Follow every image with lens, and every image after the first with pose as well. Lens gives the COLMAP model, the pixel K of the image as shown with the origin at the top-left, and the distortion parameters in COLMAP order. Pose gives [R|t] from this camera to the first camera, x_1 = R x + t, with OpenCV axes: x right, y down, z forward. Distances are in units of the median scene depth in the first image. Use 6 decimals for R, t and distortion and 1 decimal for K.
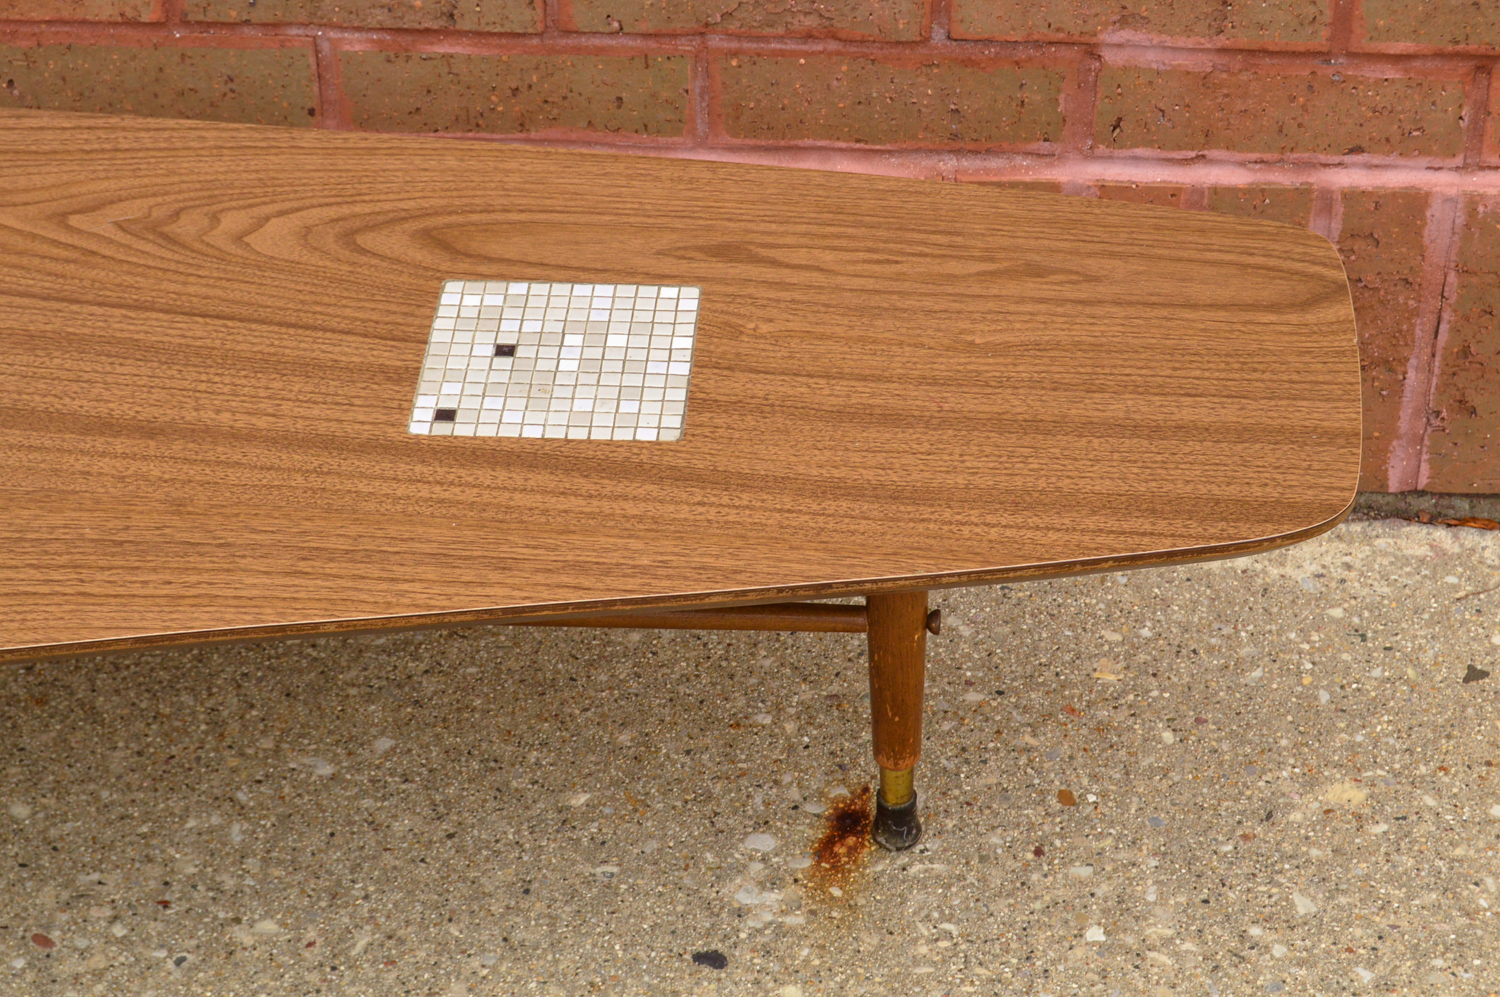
lens RADIAL K [[3147.3, 0, 744.0], [0, 3147.3, 539.0], [0, 0, 1]] dist [-0.028845, 0.000000]
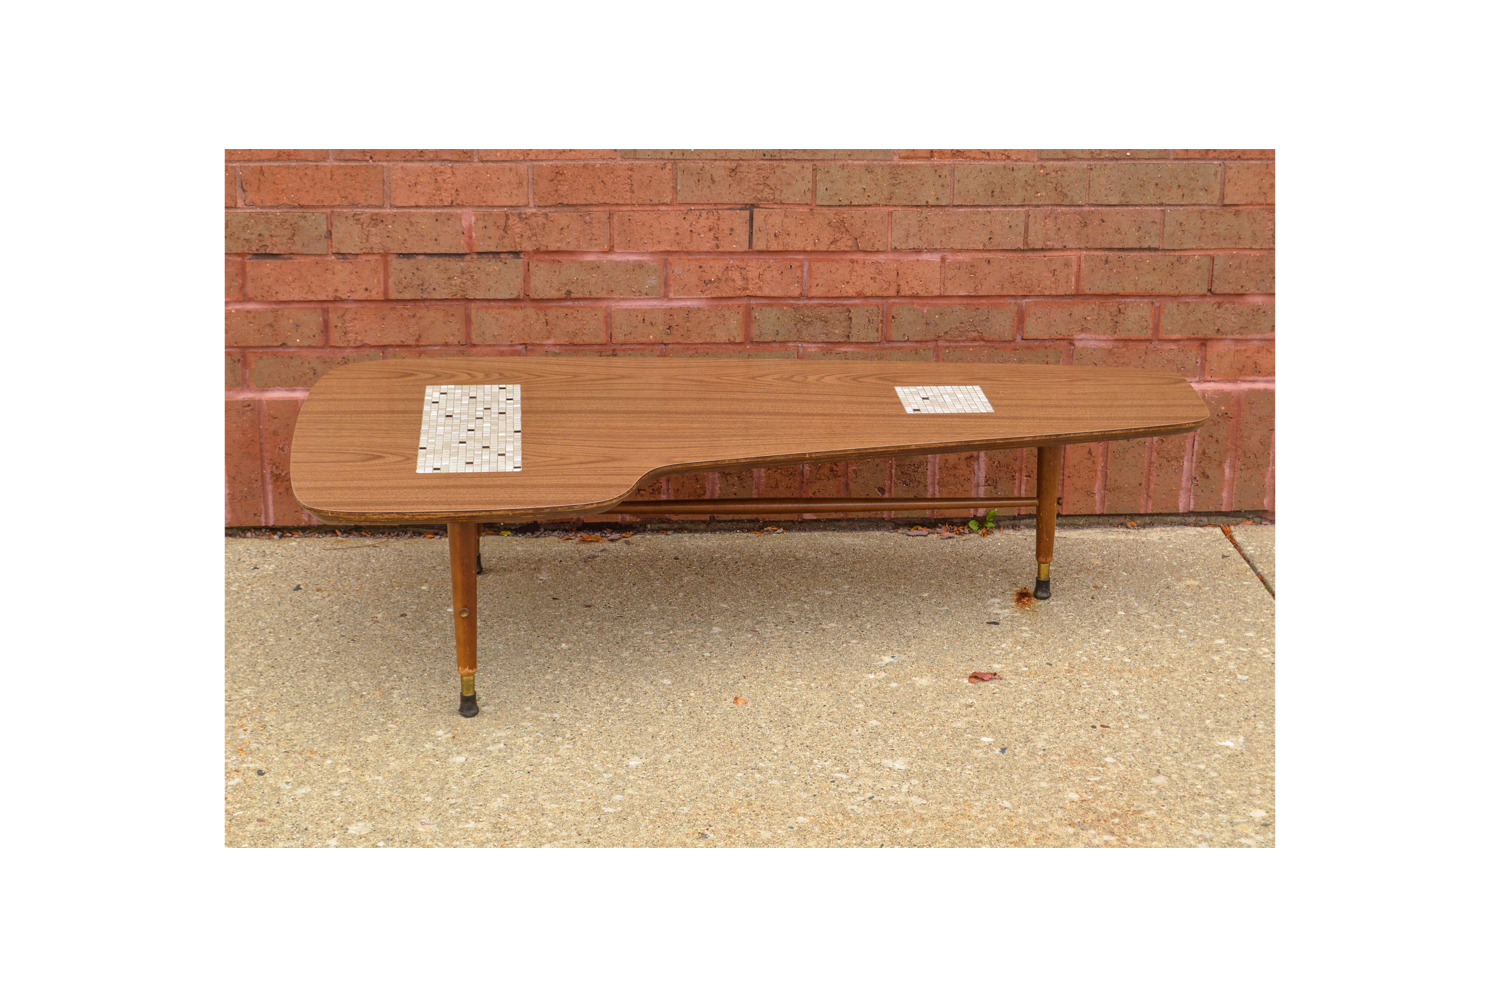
lens RADIAL K [[2349.3, 0, 757.0], [0, 2349.3, 504.5], [0, 0, 1]] dist [-0.018467, 0.000000]
pose [[0.986470, -0.025574, 0.161936, -0.524217], [0.075463, 0.947728, -0.310028, 0.629215], [-0.145542, 0.318054, 0.936835, -0.920400]]
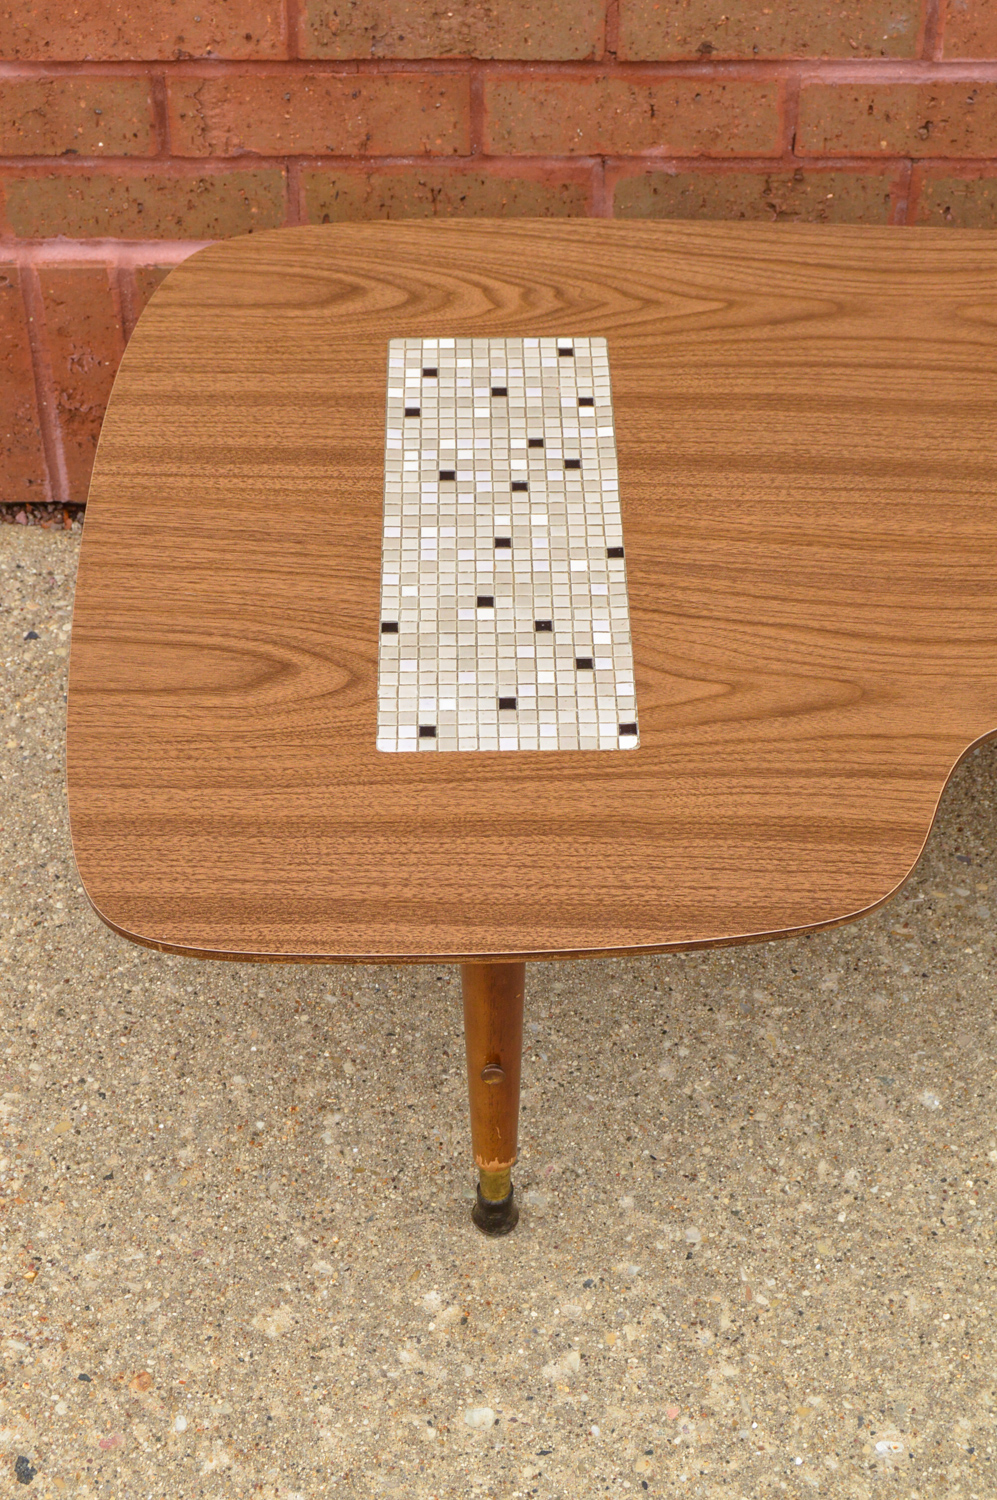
lens RADIAL K [[2604.9, 0, 501.1], [0, 2604.9, 745.0], [0, 0, 1]] dist [-0.036428, 0.000000]
pose [[0.996651, -0.040478, 0.071048, -0.508774], [0.035352, 0.996780, 0.071976, -0.015903], [-0.073733, -0.069224, 0.994873, -0.017411]]
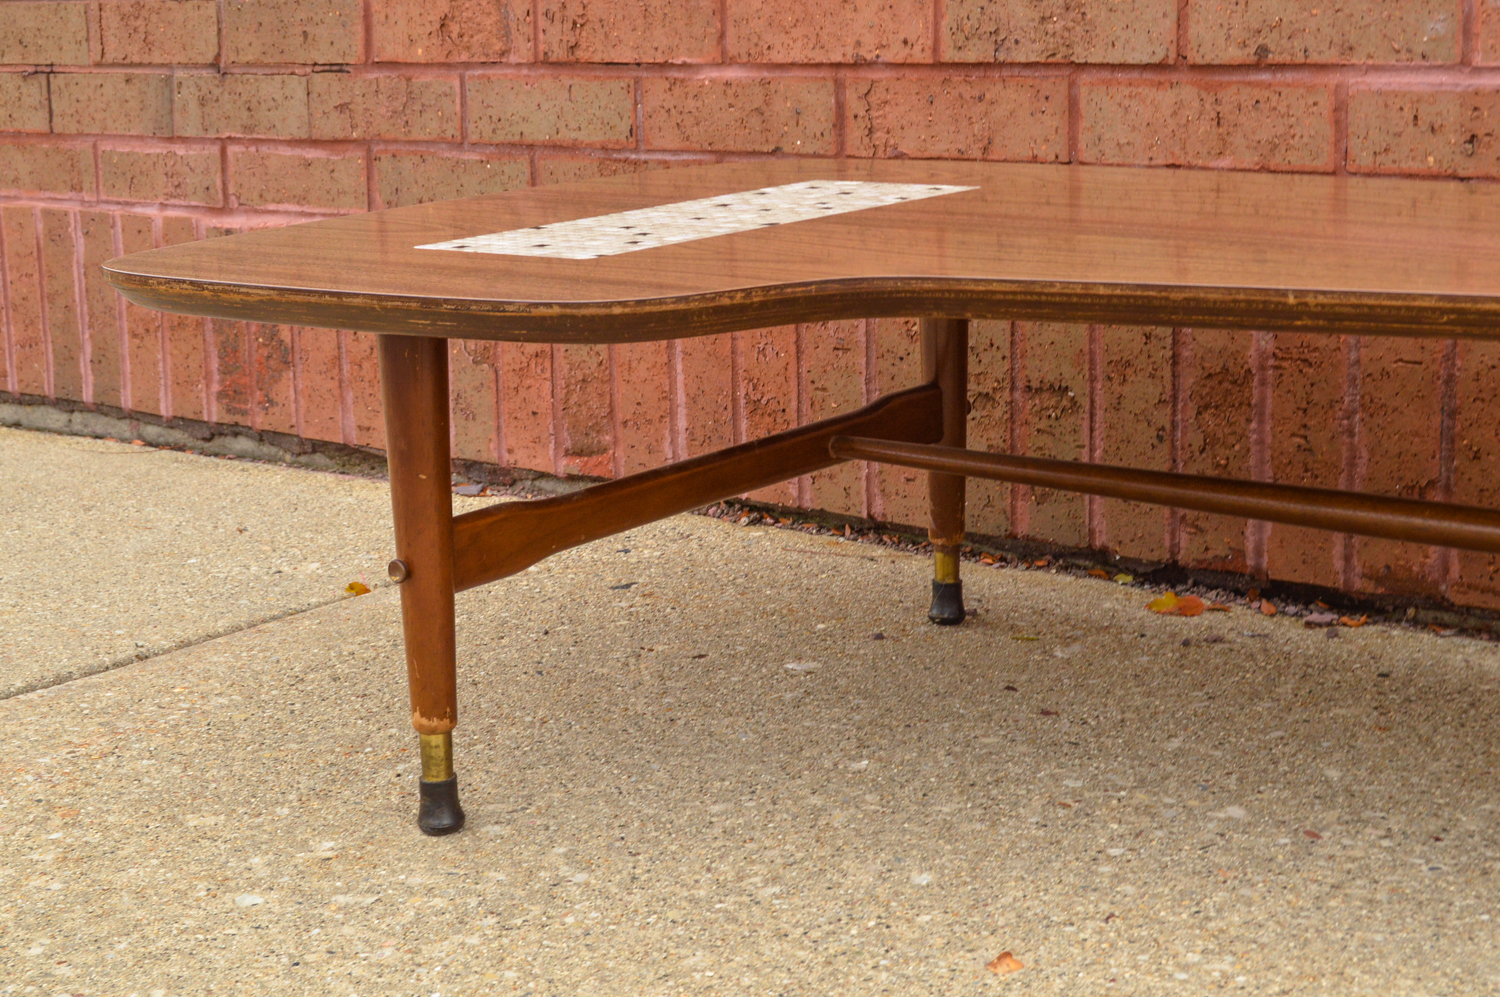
lens RADIAL K [[2511.3, 0, 751.3], [0, 2511.3, 508.3], [0, 0, 1]] dist [-0.040825, 0.000000]
pose [[0.816108, 0.114256, -0.566493, 0.077024], [-0.340694, 0.886919, -0.311933, 0.335186], [0.466793, 0.447572, 0.762747, 0.223910]]
